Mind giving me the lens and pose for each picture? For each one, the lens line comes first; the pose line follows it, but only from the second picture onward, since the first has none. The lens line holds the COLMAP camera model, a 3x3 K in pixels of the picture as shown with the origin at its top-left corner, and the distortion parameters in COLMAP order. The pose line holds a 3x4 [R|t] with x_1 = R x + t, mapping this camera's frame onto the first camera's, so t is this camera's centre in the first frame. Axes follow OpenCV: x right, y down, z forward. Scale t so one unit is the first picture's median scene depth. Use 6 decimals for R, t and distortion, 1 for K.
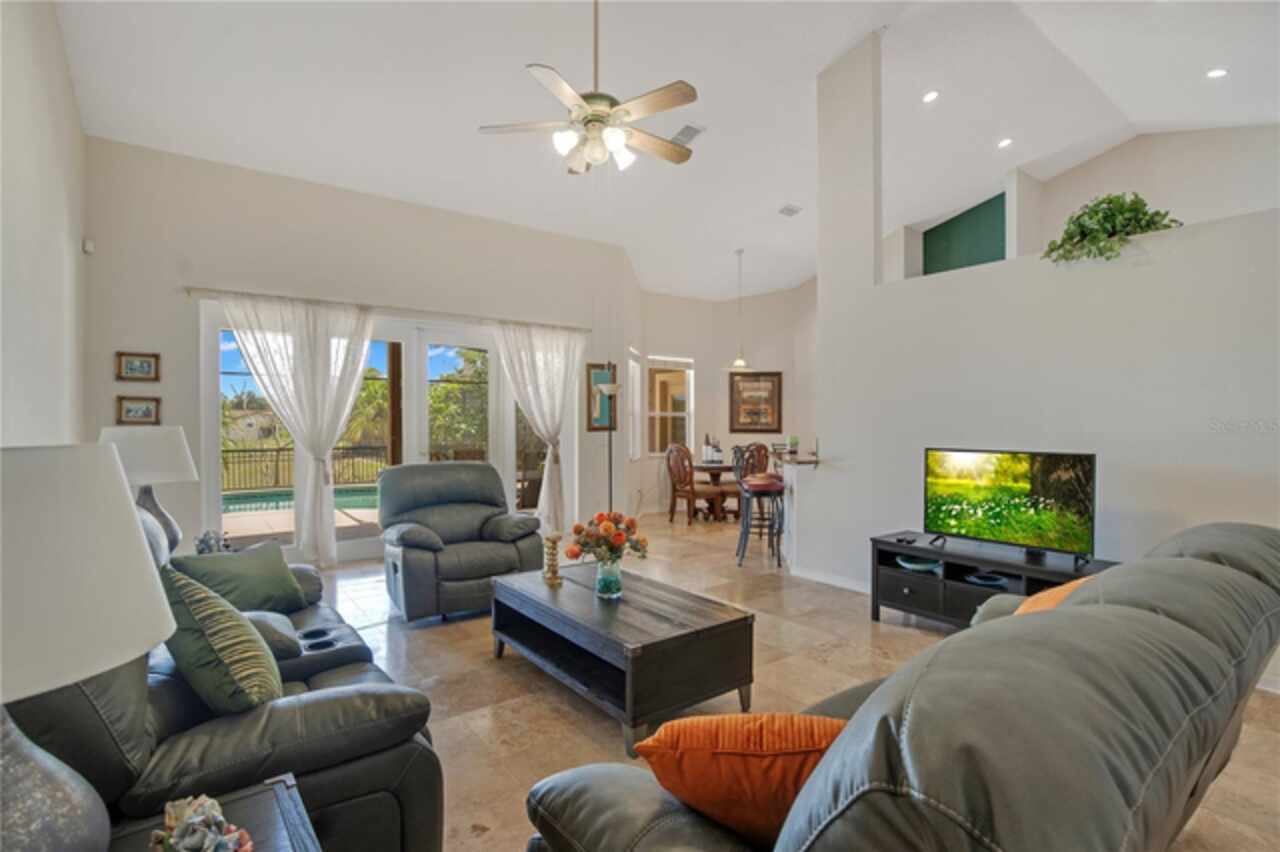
lens RADIAL K [[611.6, 0, 651.3], [0, 611.6, 424.4], [0, 0, 1]] dist [-0.031283, 0.003133]
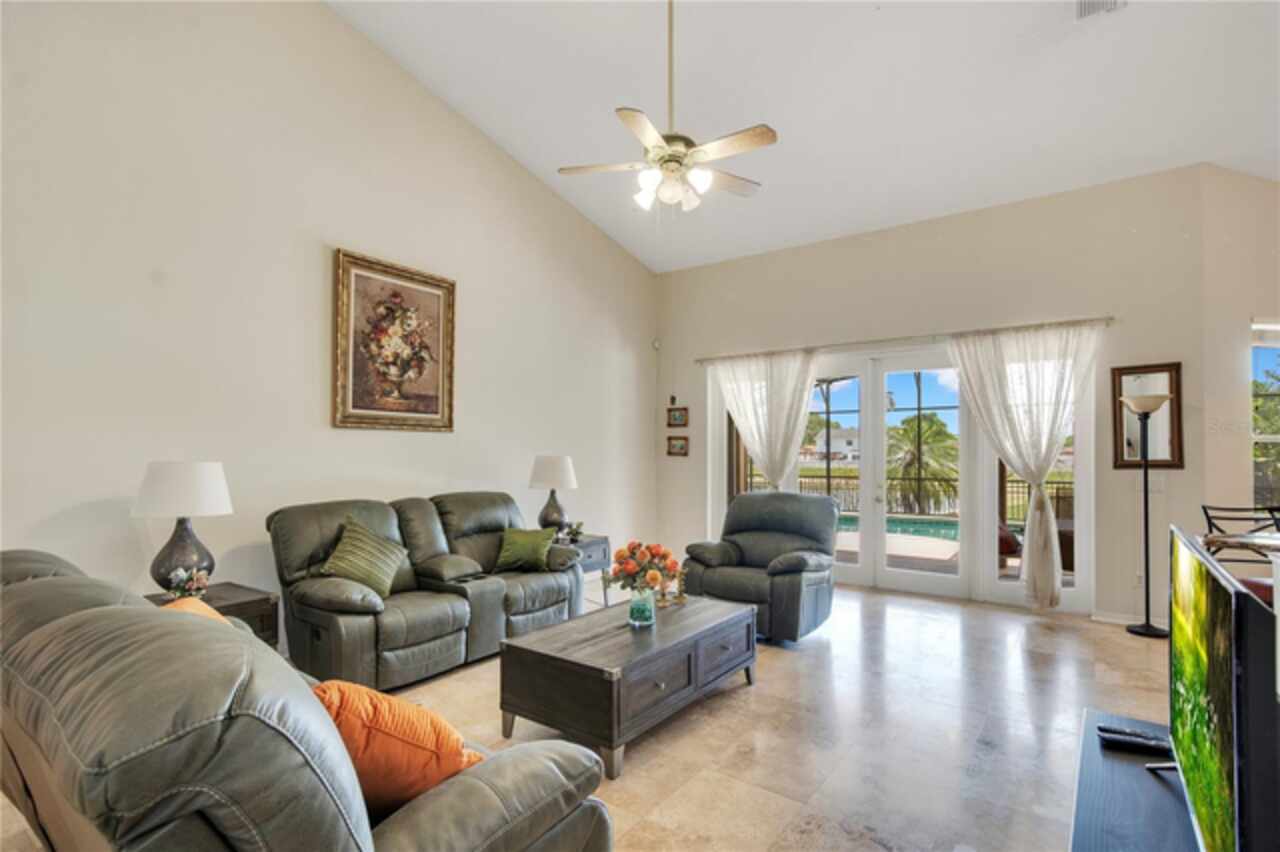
lens RADIAL K [[611.6, 0, 624.7], [0, 611.6, 457.8], [0, 0, 1]] dist [-0.031283, 0.003133]
pose [[0.254668, 0.009461, -0.966982, 0.622675], [-0.004670, 0.999953, 0.008554, -0.005605], [0.967017, 0.002338, 0.254700, 0.478851]]
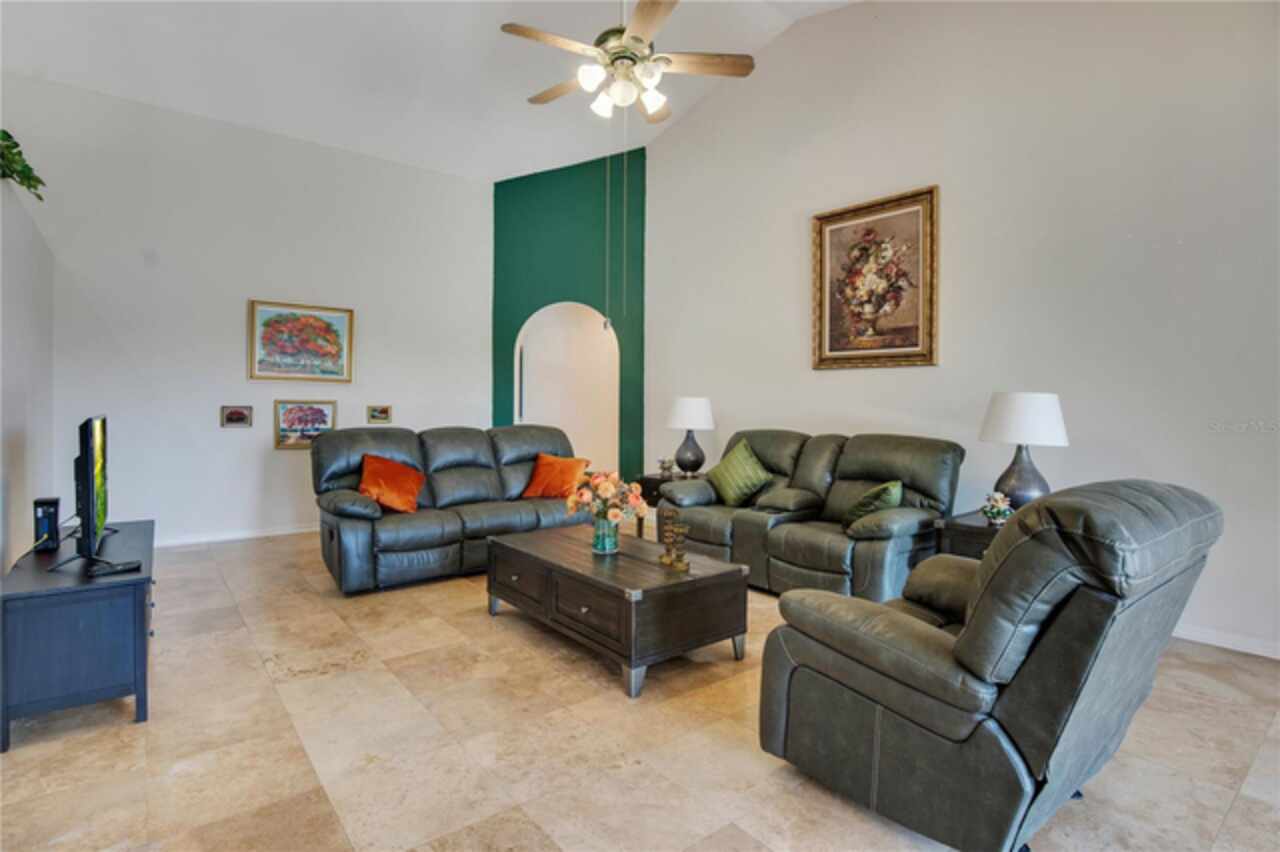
lens RADIAL K [[611.6, 0, 659.3], [0, 611.6, 412.9], [0, 0, 1]] dist [-0.031283, 0.003133]
pose [[-0.999264, -0.005161, -0.038005, -0.078694], [-0.005856, 0.999818, 0.018175, 0.017046], [0.037904, 0.018384, -0.999112, 1.376373]]
